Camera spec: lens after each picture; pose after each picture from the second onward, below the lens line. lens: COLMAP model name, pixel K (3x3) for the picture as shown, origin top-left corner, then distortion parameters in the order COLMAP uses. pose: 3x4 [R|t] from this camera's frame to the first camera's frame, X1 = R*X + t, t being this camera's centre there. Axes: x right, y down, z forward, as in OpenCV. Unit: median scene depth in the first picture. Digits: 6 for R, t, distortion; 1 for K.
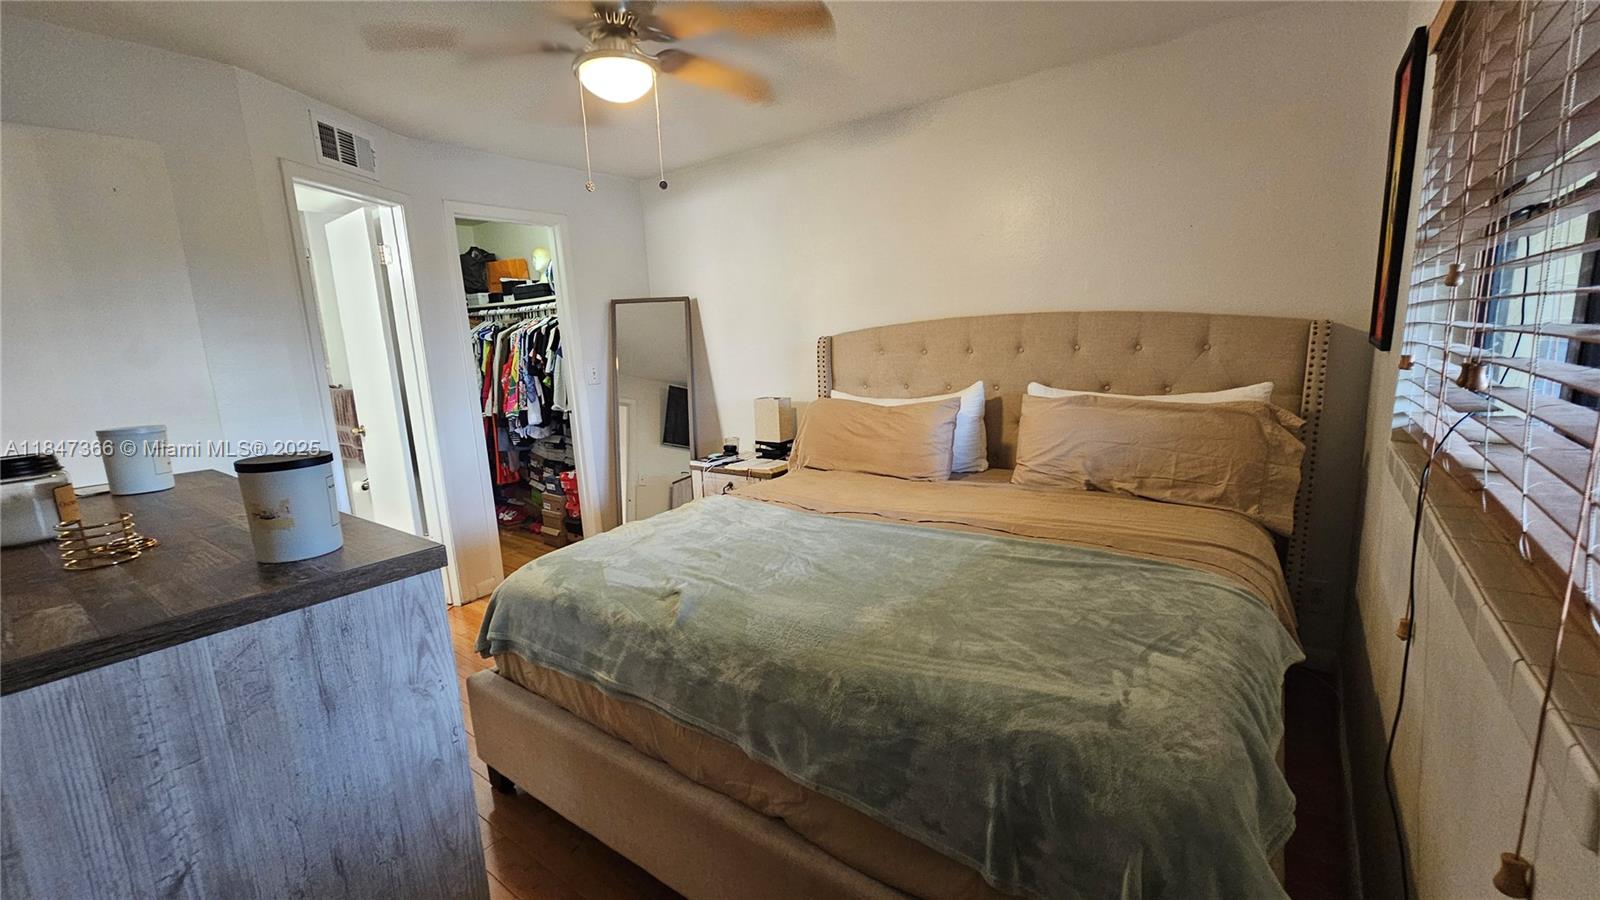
lens RADIAL K [[651.3, 0, 800.1], [0, 651.3, 449.9], [0, 0, 1]] dist [-0.000503, -0.000401]
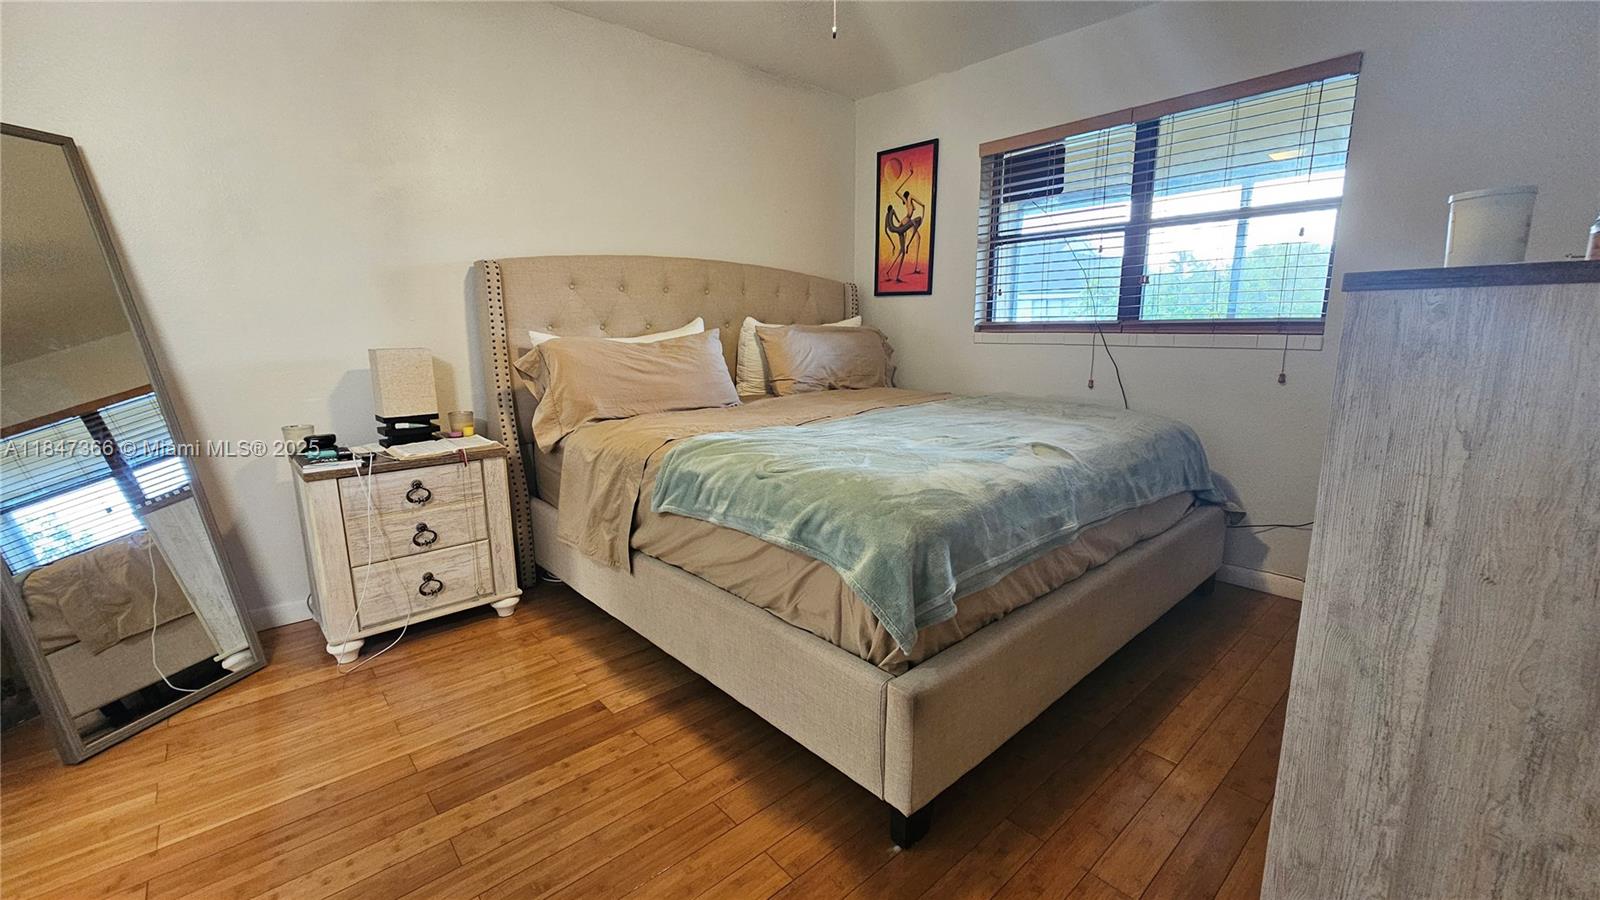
lens RADIAL K [[651.3, 0, 799.9], [0, 651.3, 449.0], [0, 0, 1]] dist [-0.000503, -0.000401]
pose [[0.196164, -0.142717, 0.970130, -0.734649], [0.170960, 0.979177, 0.109479, 0.017133], [-0.965553, 0.144378, 0.216478, 0.614184]]
